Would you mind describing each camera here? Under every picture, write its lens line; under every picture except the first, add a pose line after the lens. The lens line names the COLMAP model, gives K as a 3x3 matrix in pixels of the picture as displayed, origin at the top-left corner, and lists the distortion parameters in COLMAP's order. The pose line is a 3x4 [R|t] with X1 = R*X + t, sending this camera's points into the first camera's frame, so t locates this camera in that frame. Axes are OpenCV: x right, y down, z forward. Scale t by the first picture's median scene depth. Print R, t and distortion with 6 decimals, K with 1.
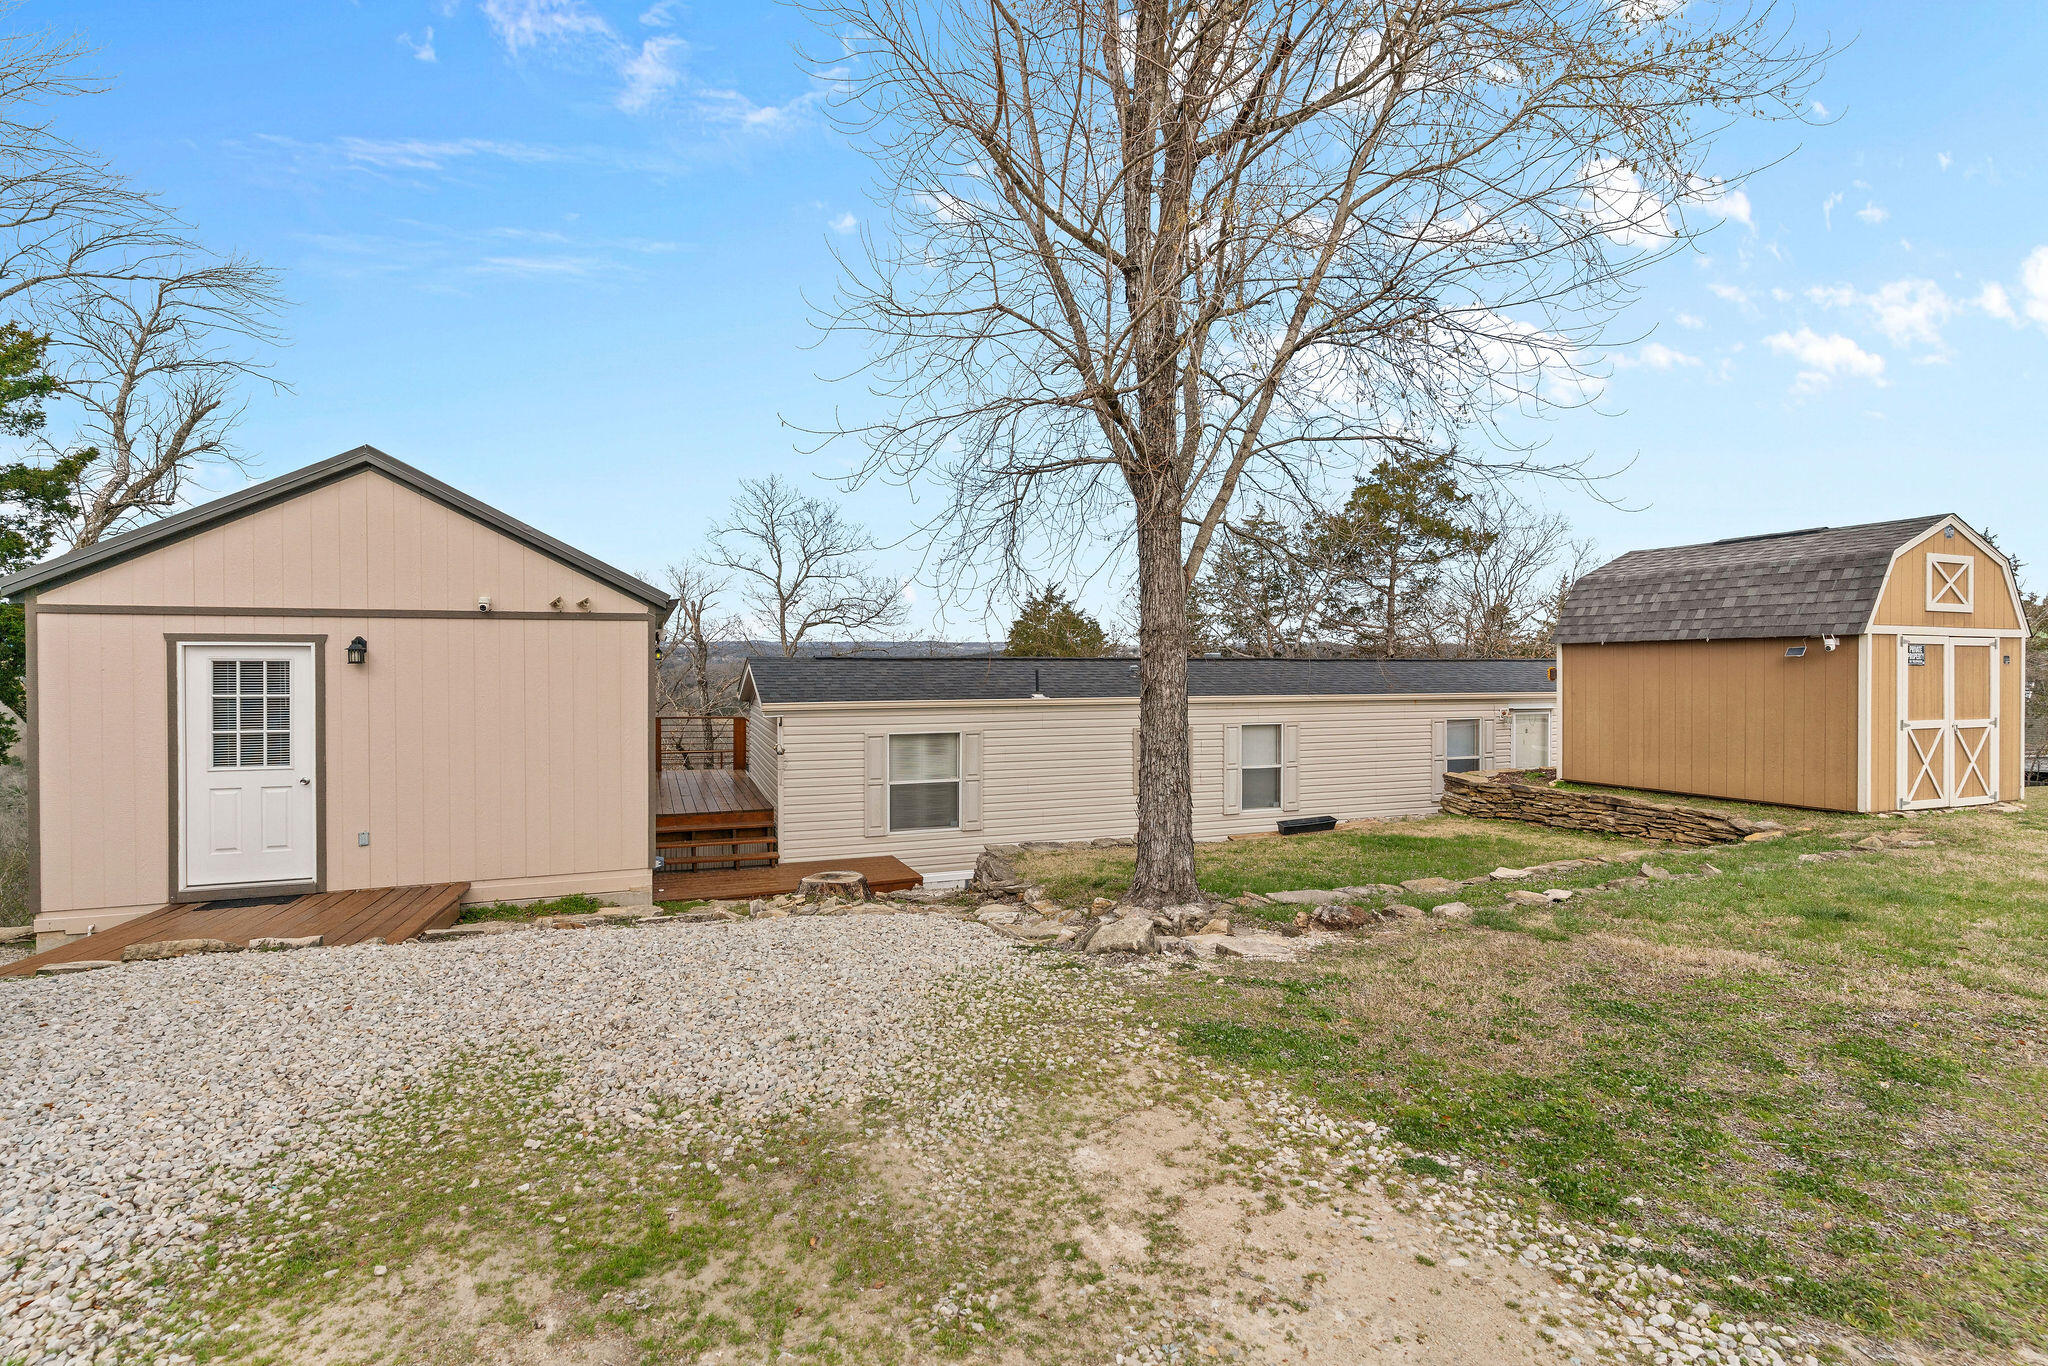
lens RADIAL K [[969.1, 0, 1010.9], [0, 969.1, 680.1], [0, 0, 1]] dist [0.005543, 0.000319]
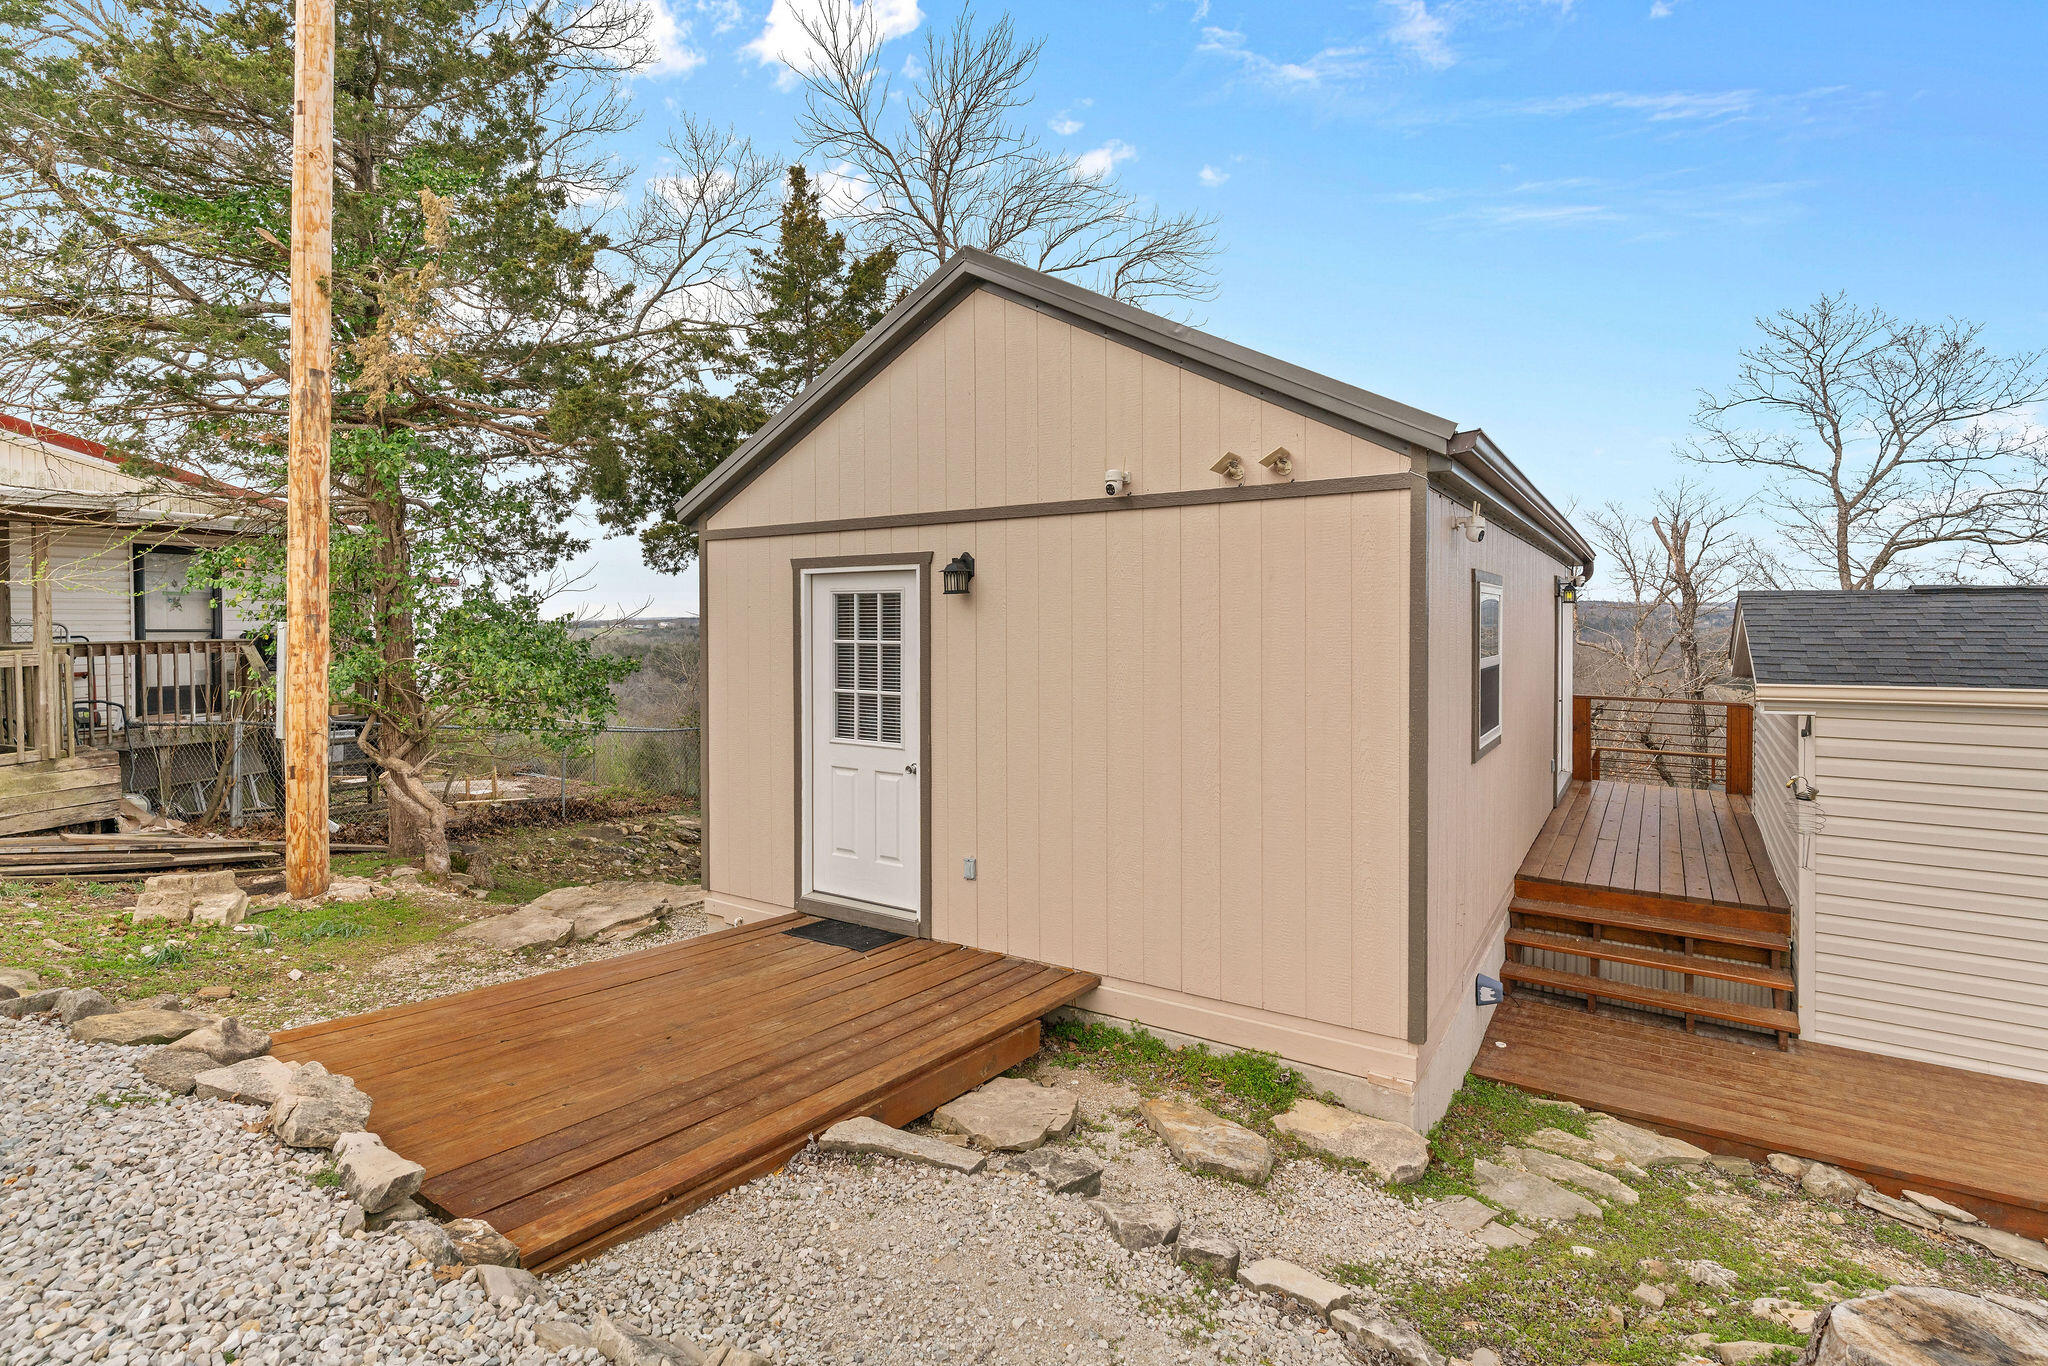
lens RADIAL K [[991.3, 0, 1020.3], [0, 991.3, 629.9], [0, 0, 1]] dist [0.010368, -0.000438]
pose [[0.595709, 0.001774, -0.803198, -0.100464], [-0.014470, 0.999859, -0.008524, 0.009236], [0.803070, 0.016700, 0.595651, 0.517744]]
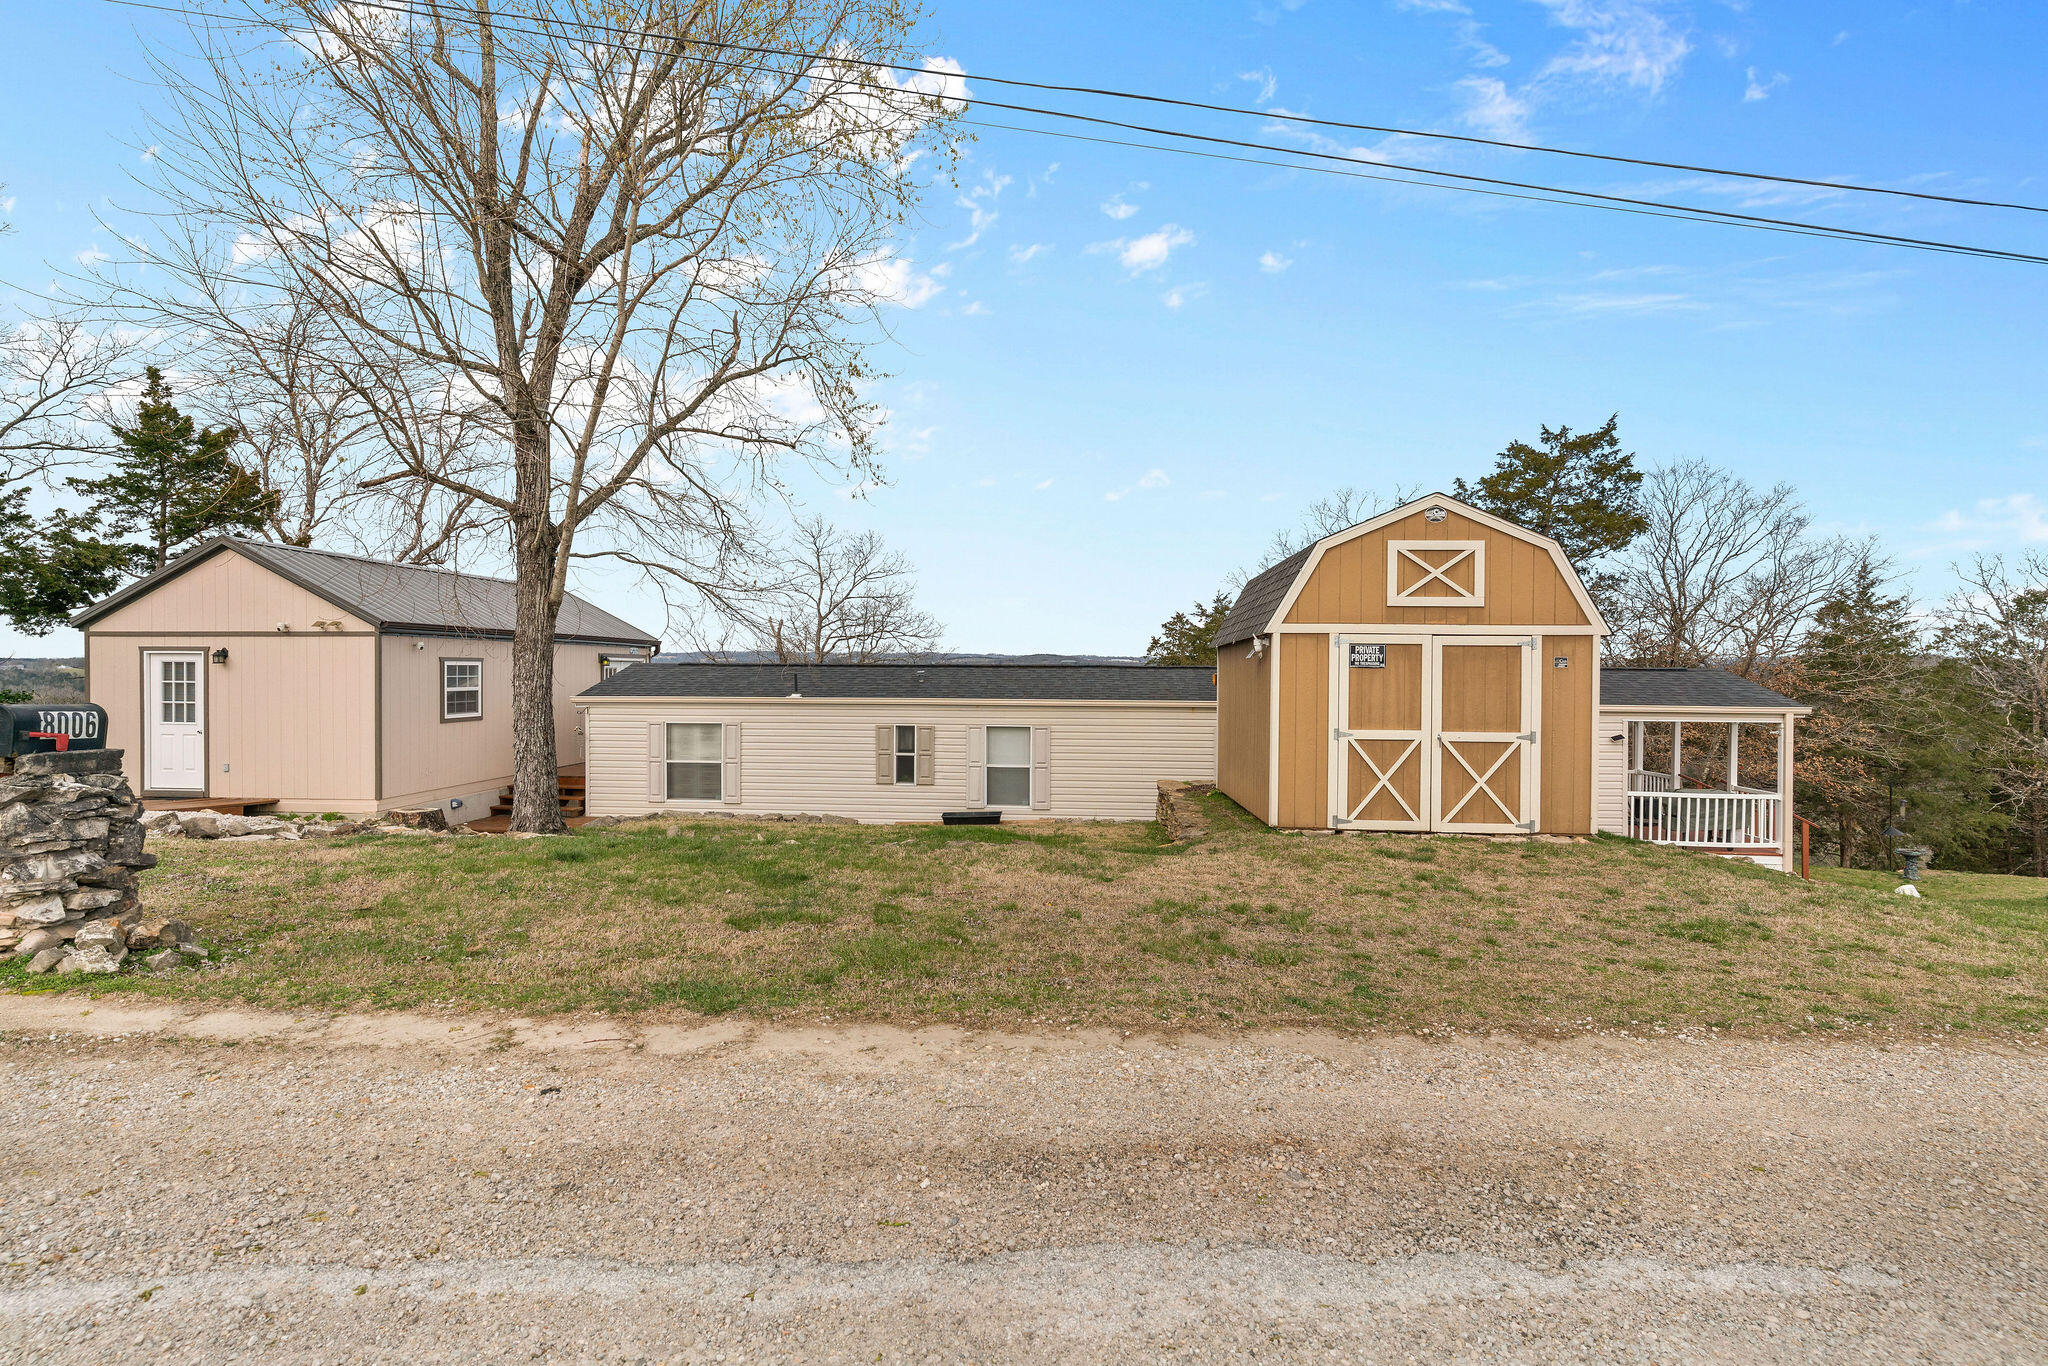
lens RADIAL K [[981.3, 0, 1006.3], [0, 981.3, 678.7], [0, 0, 1]] dist [0.010236, -0.000435]
pose [[0.897548, 0.005908, -0.440877, 1.058417], [-0.013216, 0.999821, -0.013506, 0.011758], [0.440718, 0.017949, 0.897466, 0.047342]]
